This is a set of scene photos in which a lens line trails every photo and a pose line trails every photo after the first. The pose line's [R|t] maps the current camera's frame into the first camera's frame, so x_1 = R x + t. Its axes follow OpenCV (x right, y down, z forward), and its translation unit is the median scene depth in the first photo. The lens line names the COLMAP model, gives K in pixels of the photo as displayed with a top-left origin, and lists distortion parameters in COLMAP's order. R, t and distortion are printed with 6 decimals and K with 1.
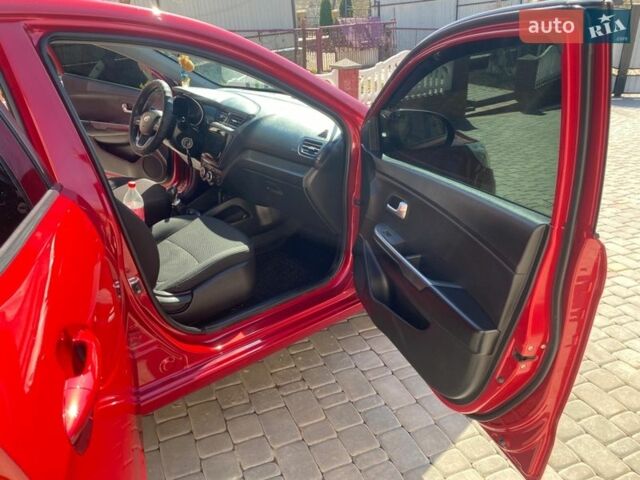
lens RADIAL K [[488.7, 0, 320.0], [0, 488.7, 240.0], [0, 0, 1]] dist [0.007584, -0.005691]
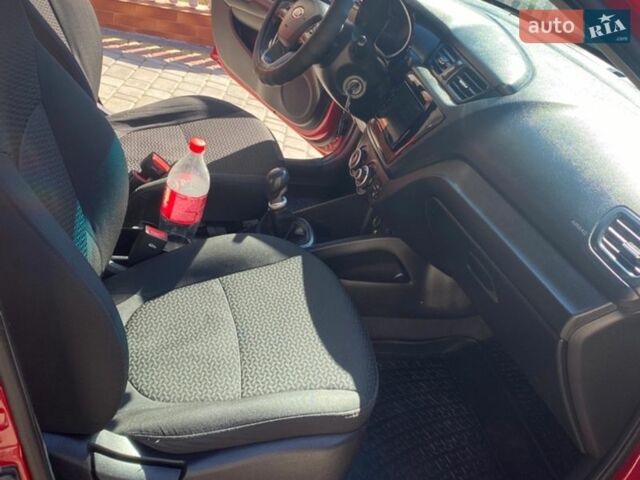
lens RADIAL K [[586.3, 0, 320.0], [0, 586.3, 240.0], [0, 0, 1]] dist [0.006162, -0.001399]
pose [[0.871266, 0.418651, -0.256178, -0.096697], [-0.389169, 0.907310, 0.159172, -0.154567], [0.299071, -0.038984, 0.953434, 0.471324]]
